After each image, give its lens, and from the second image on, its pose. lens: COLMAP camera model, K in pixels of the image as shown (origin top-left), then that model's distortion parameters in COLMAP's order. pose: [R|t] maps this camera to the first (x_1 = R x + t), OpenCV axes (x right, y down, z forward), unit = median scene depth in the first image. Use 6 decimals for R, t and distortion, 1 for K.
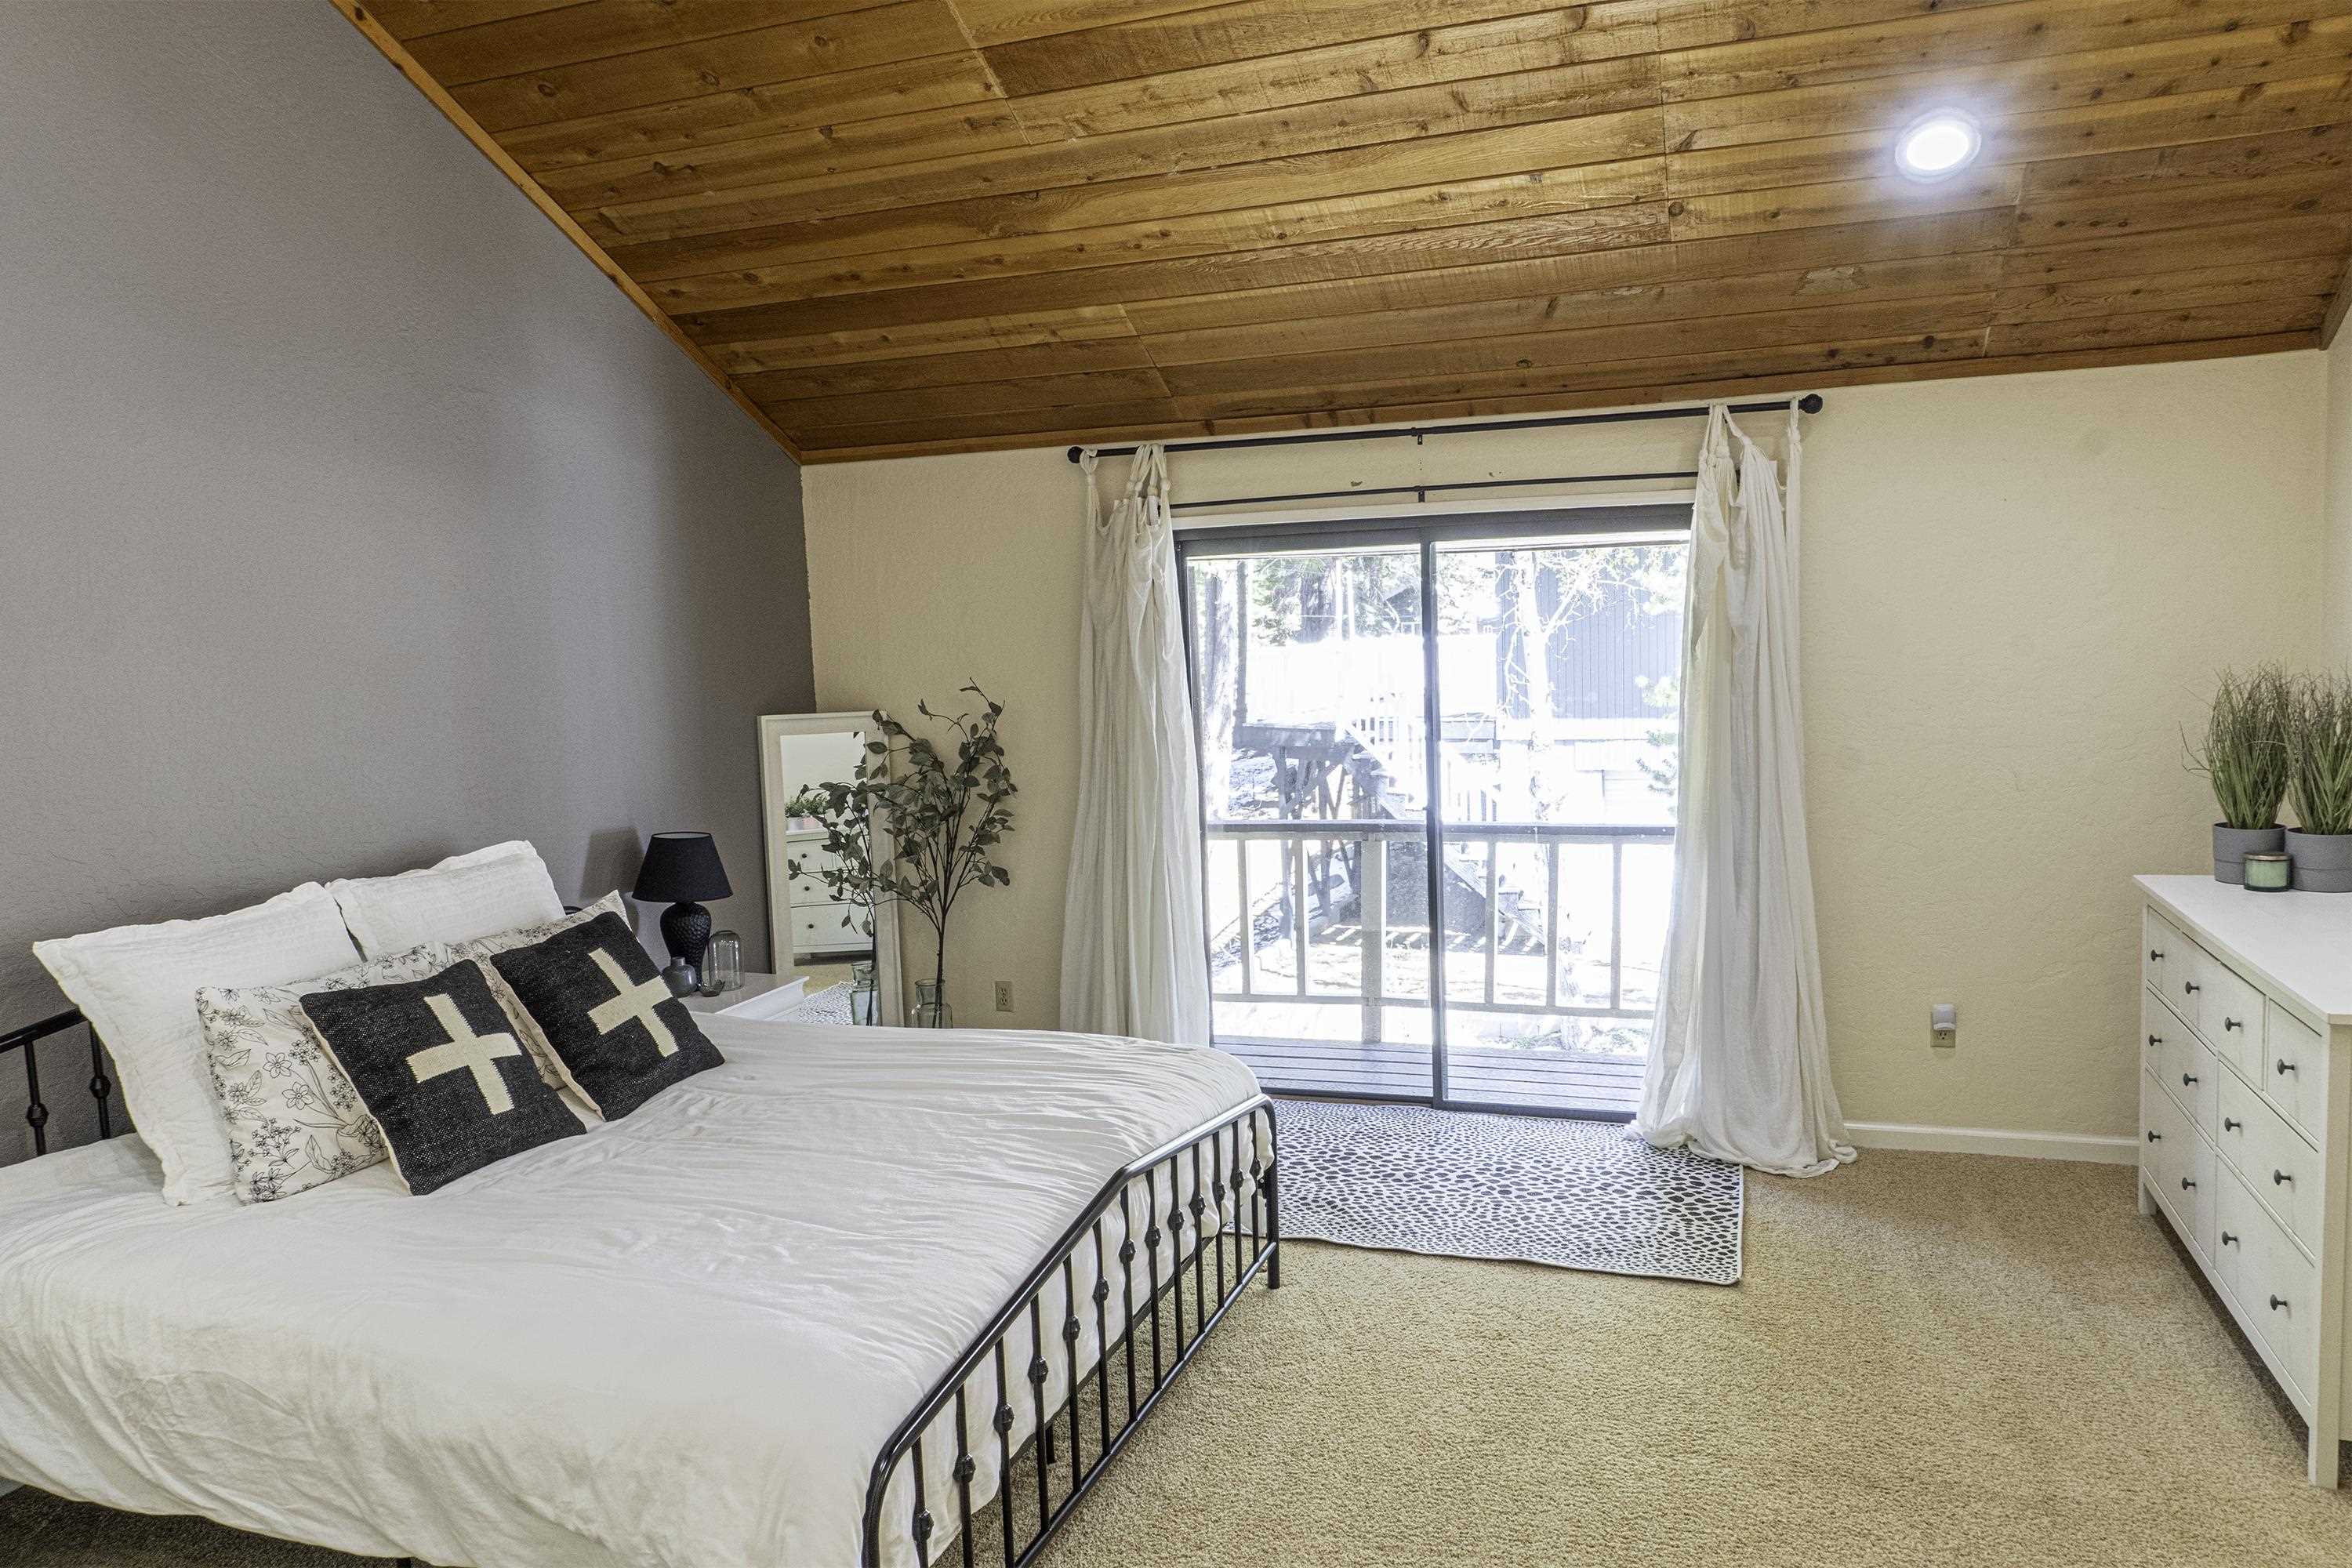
lens RADIAL K [[1556.5, 0, 1186.5], [0, 1556.5, 781.8], [0, 0, 1]] dist [-0.063137, -0.000107]
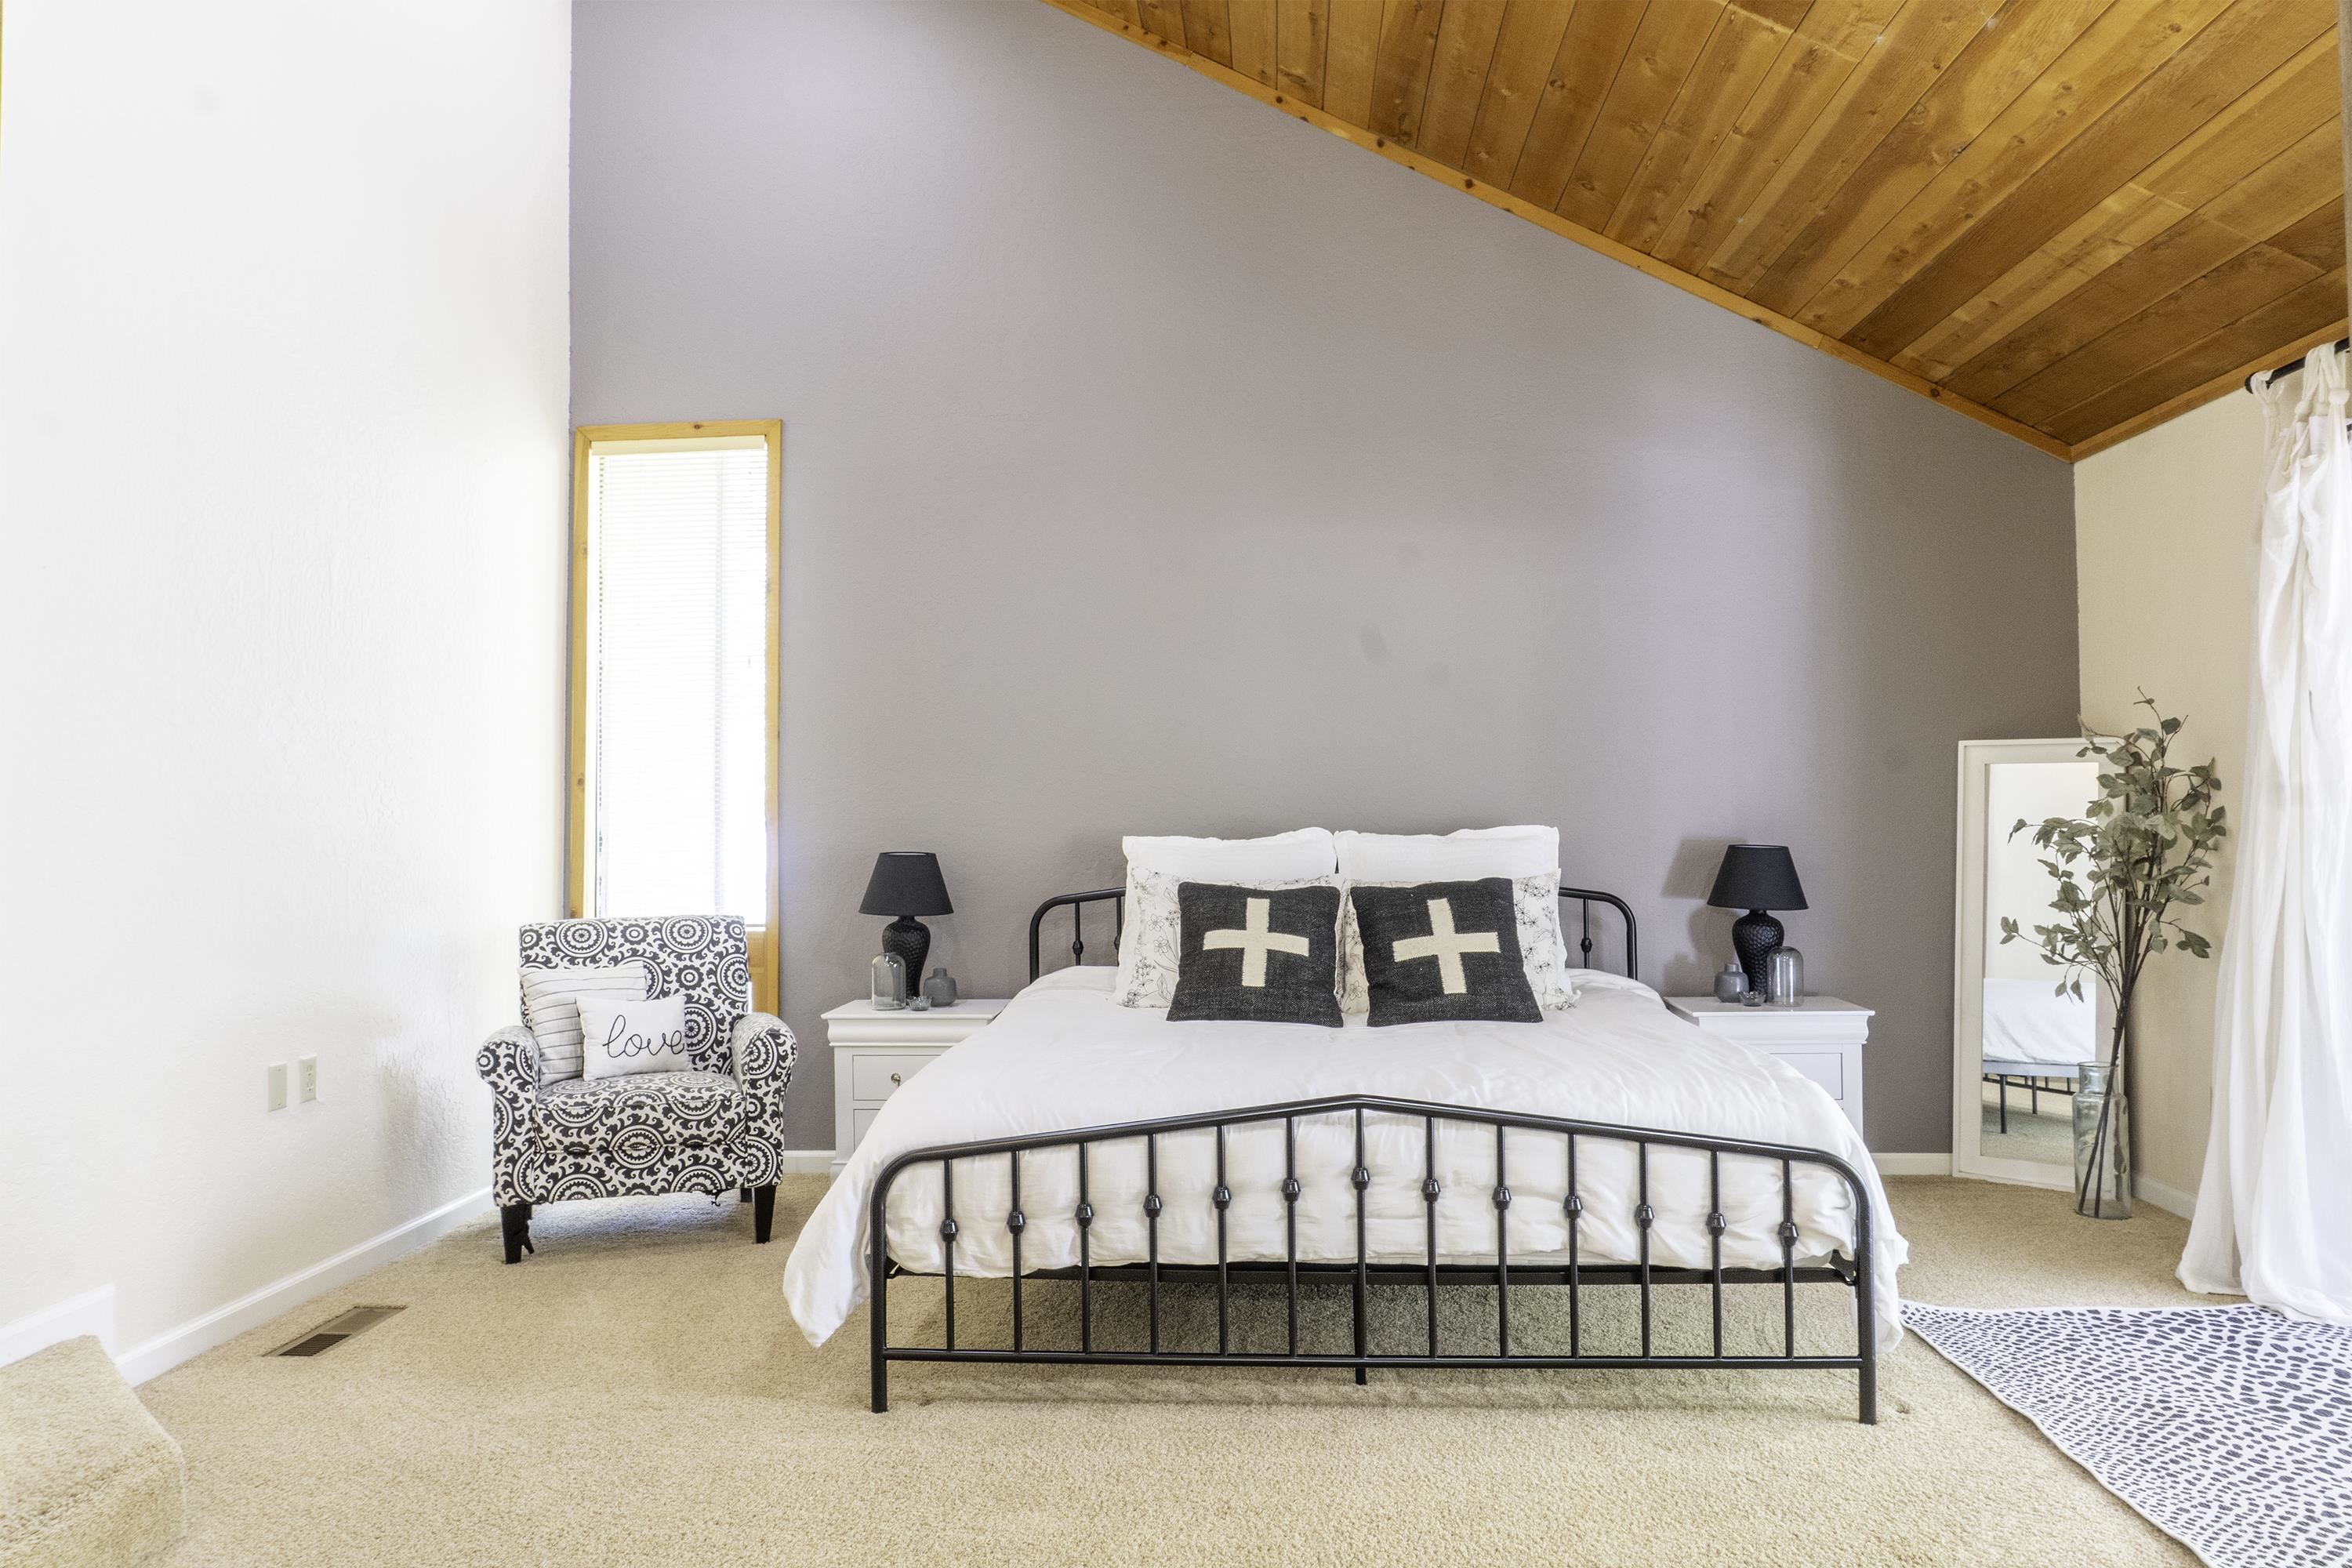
lens RADIAL K [[1556.5, 0, 1186.5], [0, 1556.5, 781.8], [0, 0, 1]] dist [-0.063137, -0.000107]
pose [[0.272985, 0.004307, -0.962009, 0.534681], [-0.085583, 0.996134, -0.019826, 0.044282], [0.958204, 0.087744, 0.272298, 0.354042]]
